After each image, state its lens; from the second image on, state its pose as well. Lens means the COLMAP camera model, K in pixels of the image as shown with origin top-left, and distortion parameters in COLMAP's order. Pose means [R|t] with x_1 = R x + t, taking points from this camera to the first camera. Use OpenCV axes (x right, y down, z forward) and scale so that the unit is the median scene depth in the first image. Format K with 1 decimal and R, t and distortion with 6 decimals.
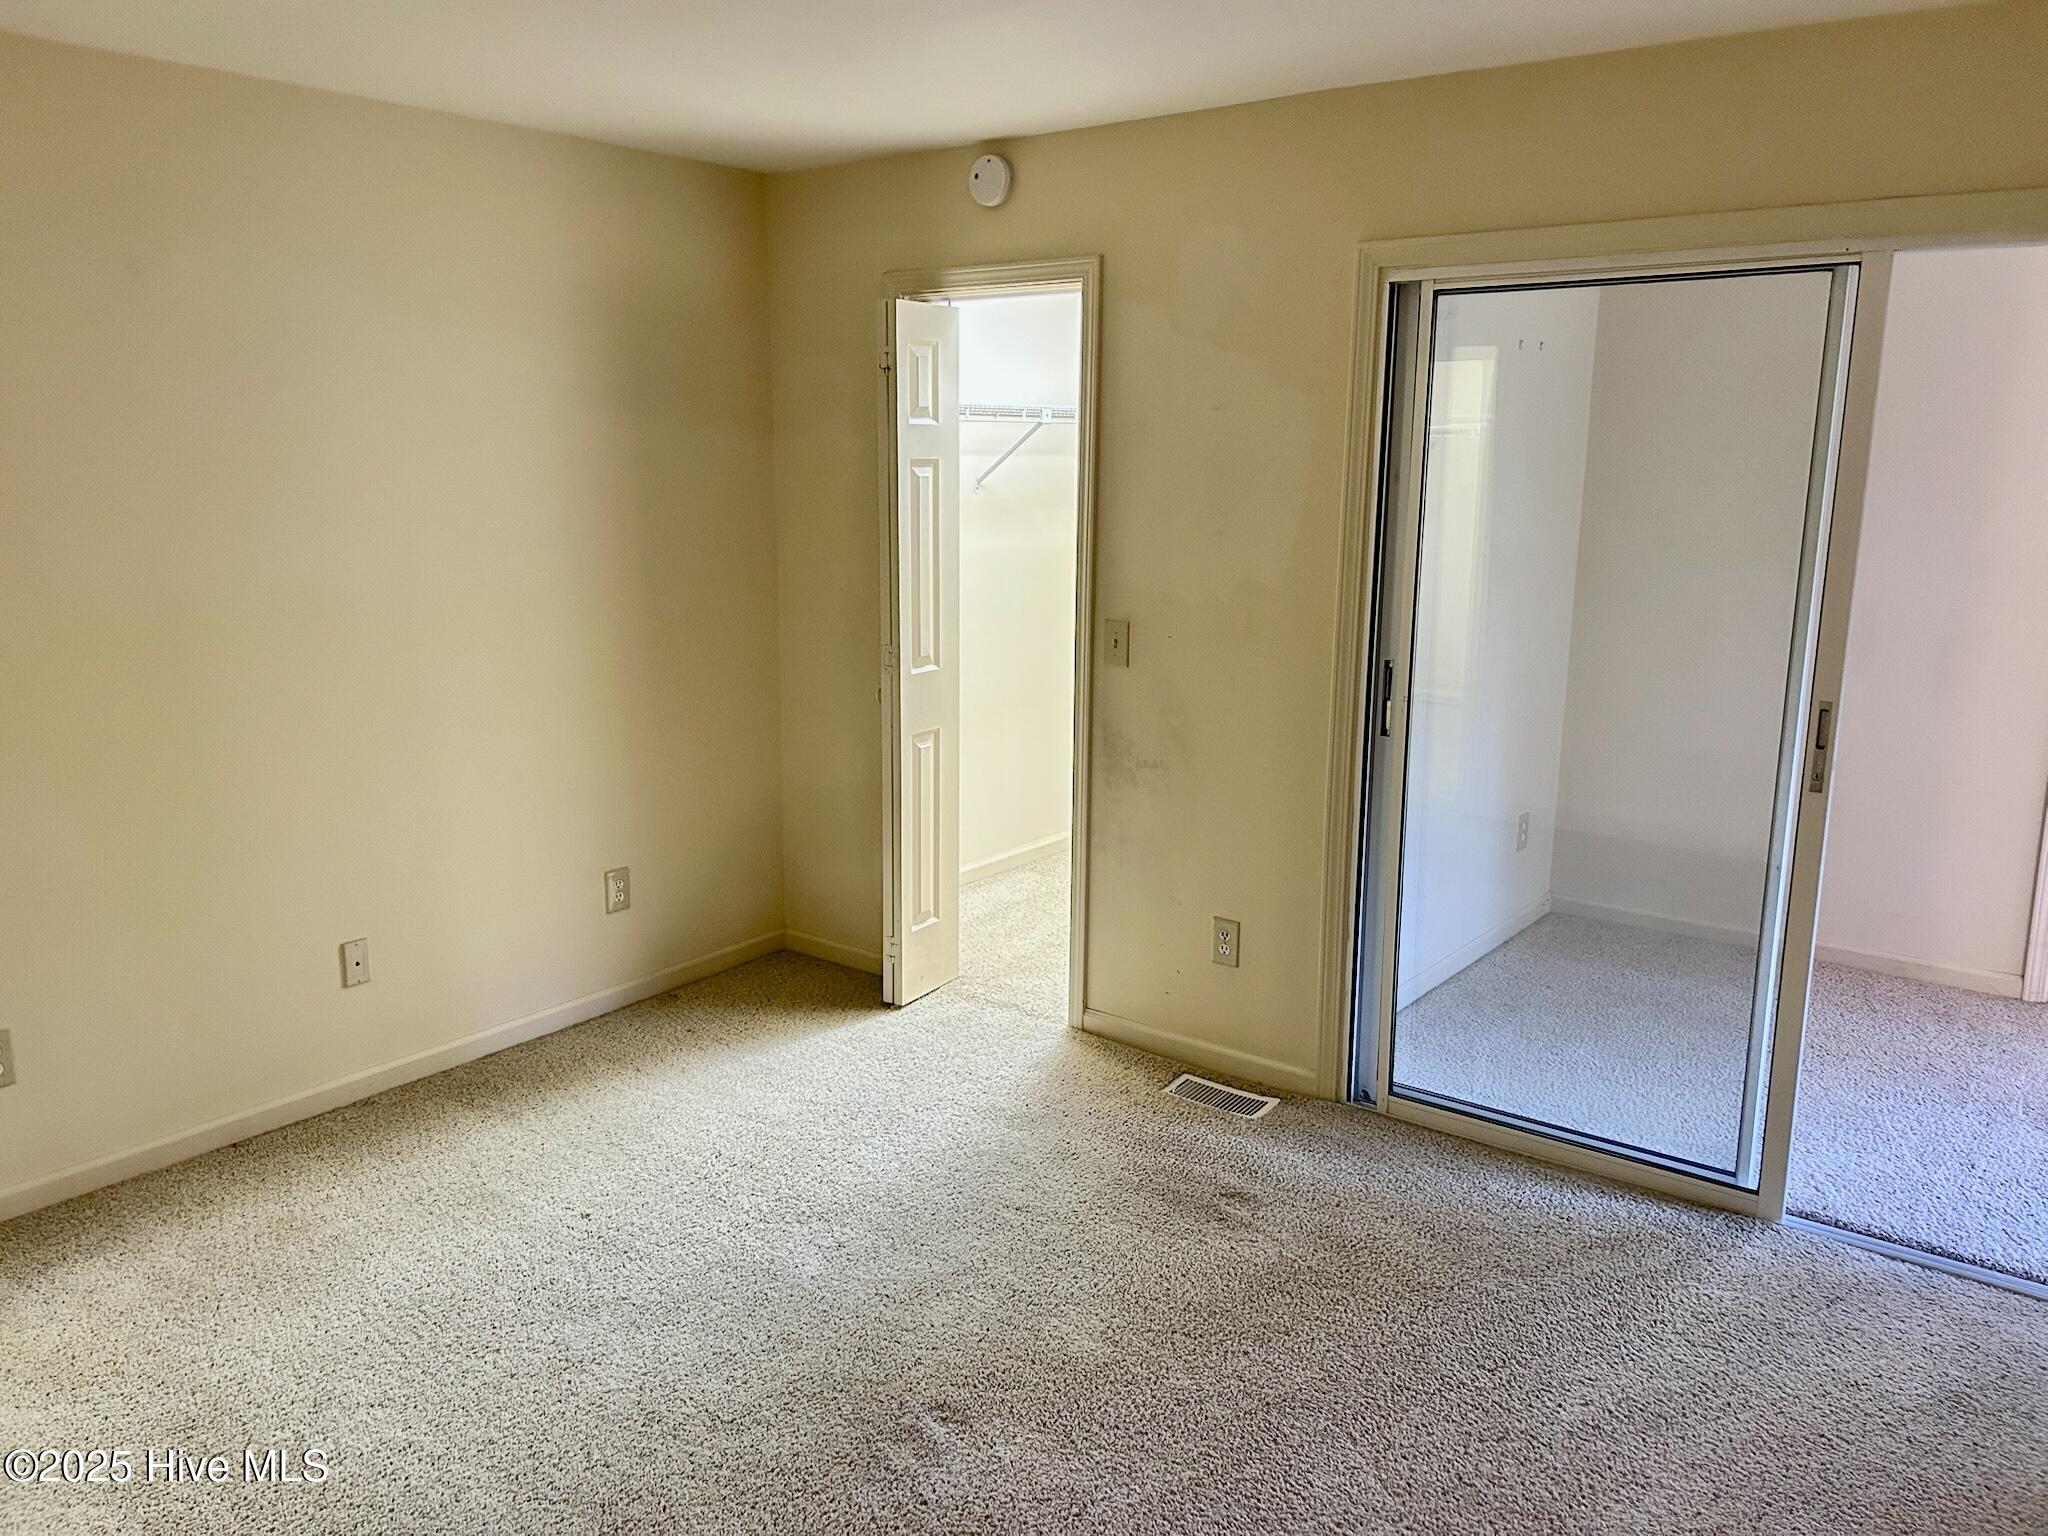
lens RADIAL K [[1539.0, 0, 1024.0], [0, 1539.0, 768.0], [0, 0, 1]] dist [0.060437, -0.100038]
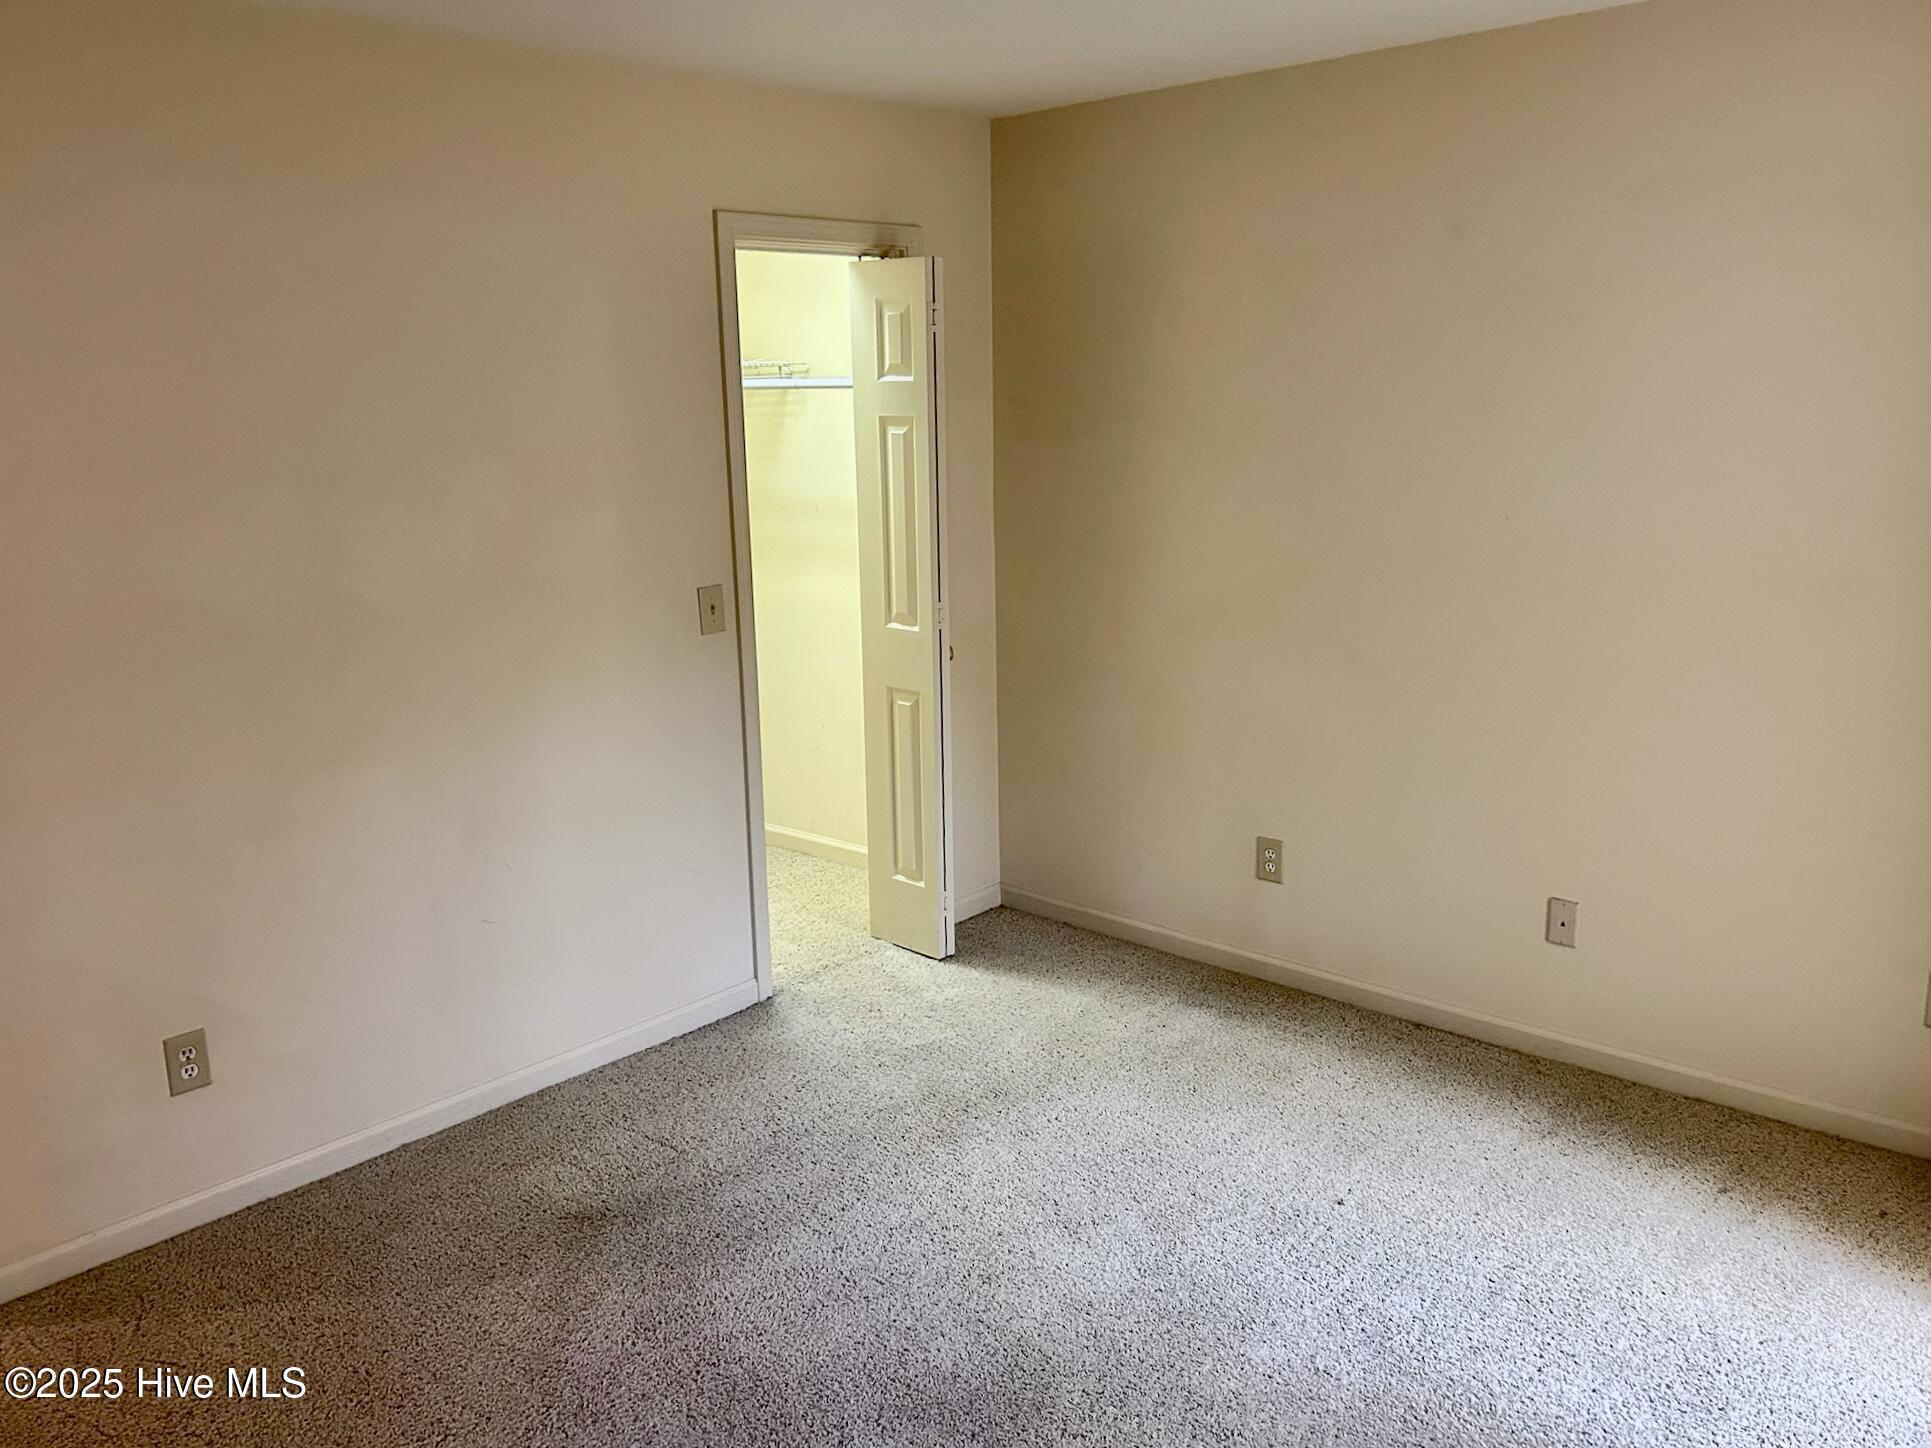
lens RADIAL K [[1451.1, 0, 965.5], [0, 1451.1, 724.0], [0, 0, 1]] dist [0.060437, -0.100038]
pose [[-0.054834, 0.208543, -0.976475, 0.503911], [-0.194300, 0.957023, 0.215299, -0.129564], [0.979408, 0.201535, -0.011958, 0.680612]]
